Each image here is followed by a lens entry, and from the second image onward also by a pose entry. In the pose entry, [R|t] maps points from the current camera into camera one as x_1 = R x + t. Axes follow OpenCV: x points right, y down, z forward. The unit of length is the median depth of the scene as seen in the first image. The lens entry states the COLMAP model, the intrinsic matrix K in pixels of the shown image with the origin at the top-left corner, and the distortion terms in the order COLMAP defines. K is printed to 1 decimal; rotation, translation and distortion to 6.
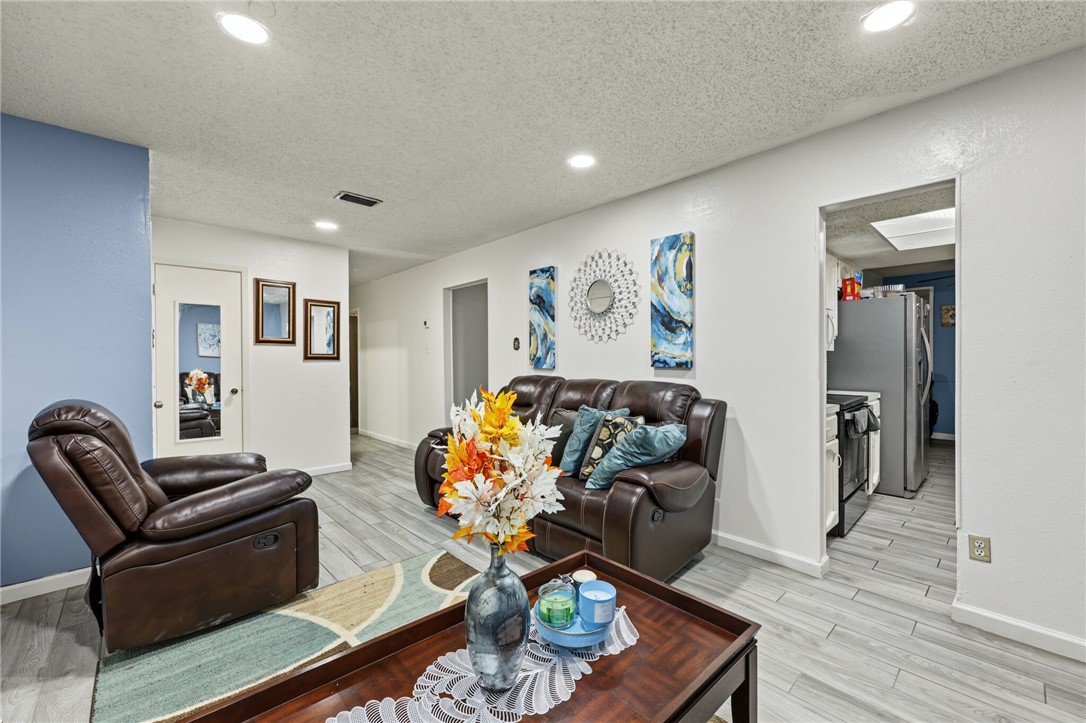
lens RADIAL K [[453.0, 0, 552.5], [0, 453.0, 358.3], [0, 0, 1]] dist [0.003356, -0.000175]
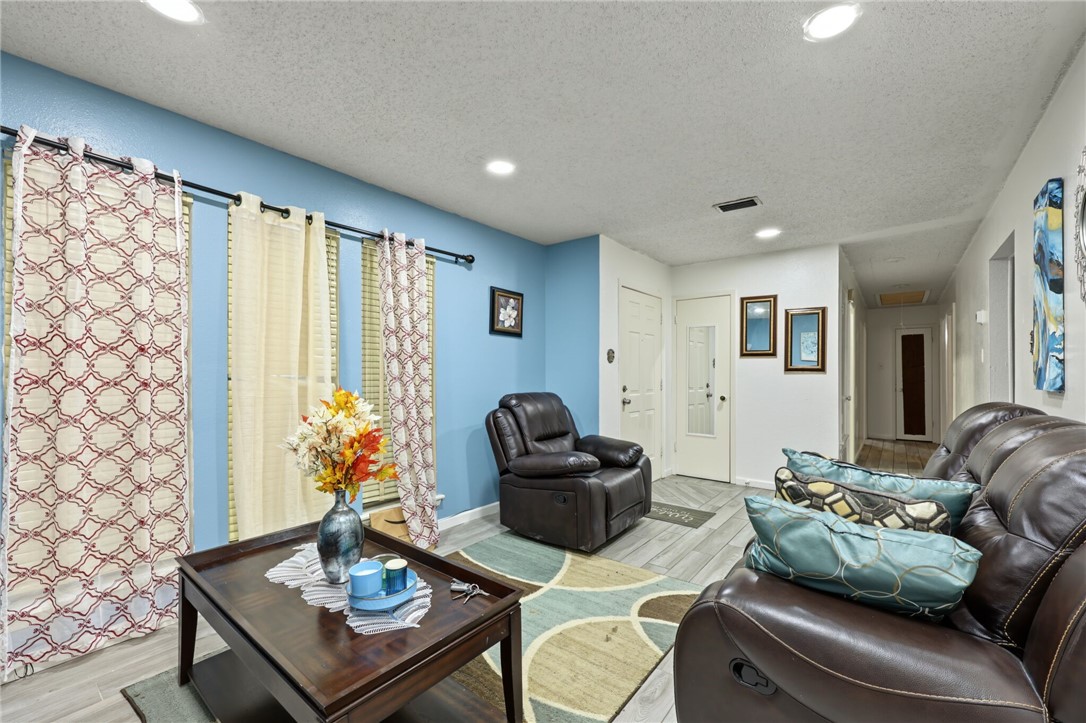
lens RADIAL K [[453.0, 0, 543.3], [0, 453.0, 370.9], [0, 0, 1]] dist [0.003356, -0.000175]
pose [[0.148308, 0.005341, -0.988927, 0.479142], [-0.002306, 0.999985, 0.005055, -0.002757], [0.988939, 0.001531, 0.148318, 0.465809]]
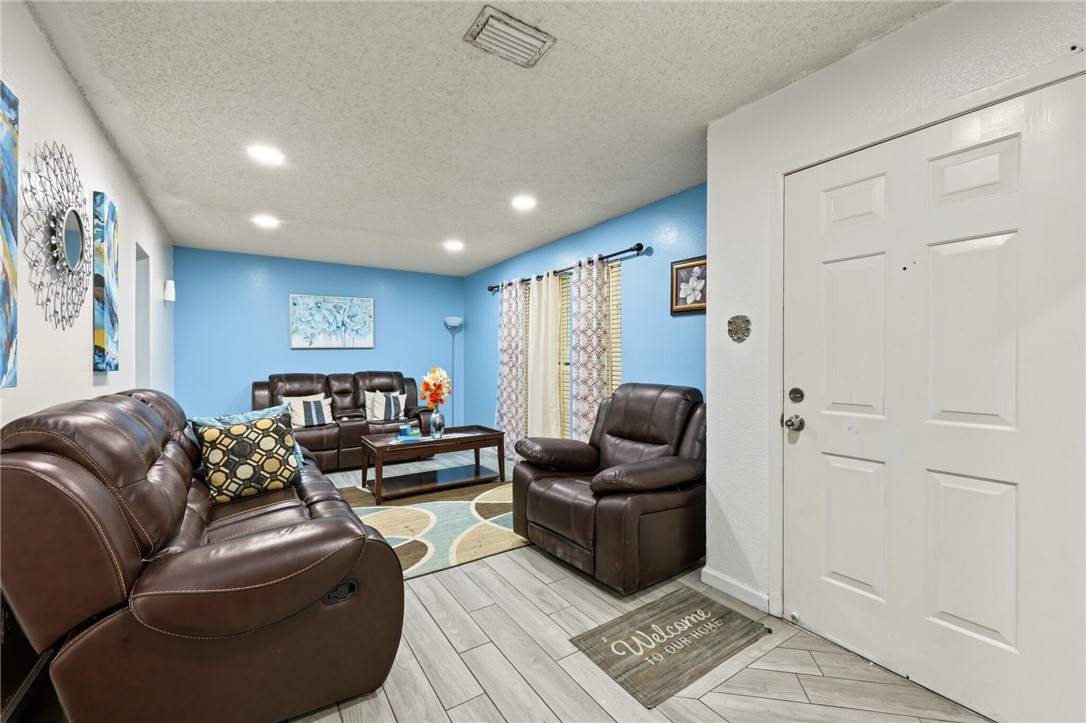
lens RADIAL K [[453.0, 0, 545.2], [0, 453.0, 358.3], [0, 0, 1]] dist [0.003356, -0.000175]
pose [[-0.985396, 0.008549, 0.170065, -0.567070], [0.007677, 0.999954, -0.005784, 0.007213], [-0.170106, -0.004394, -0.985416, 1.547055]]
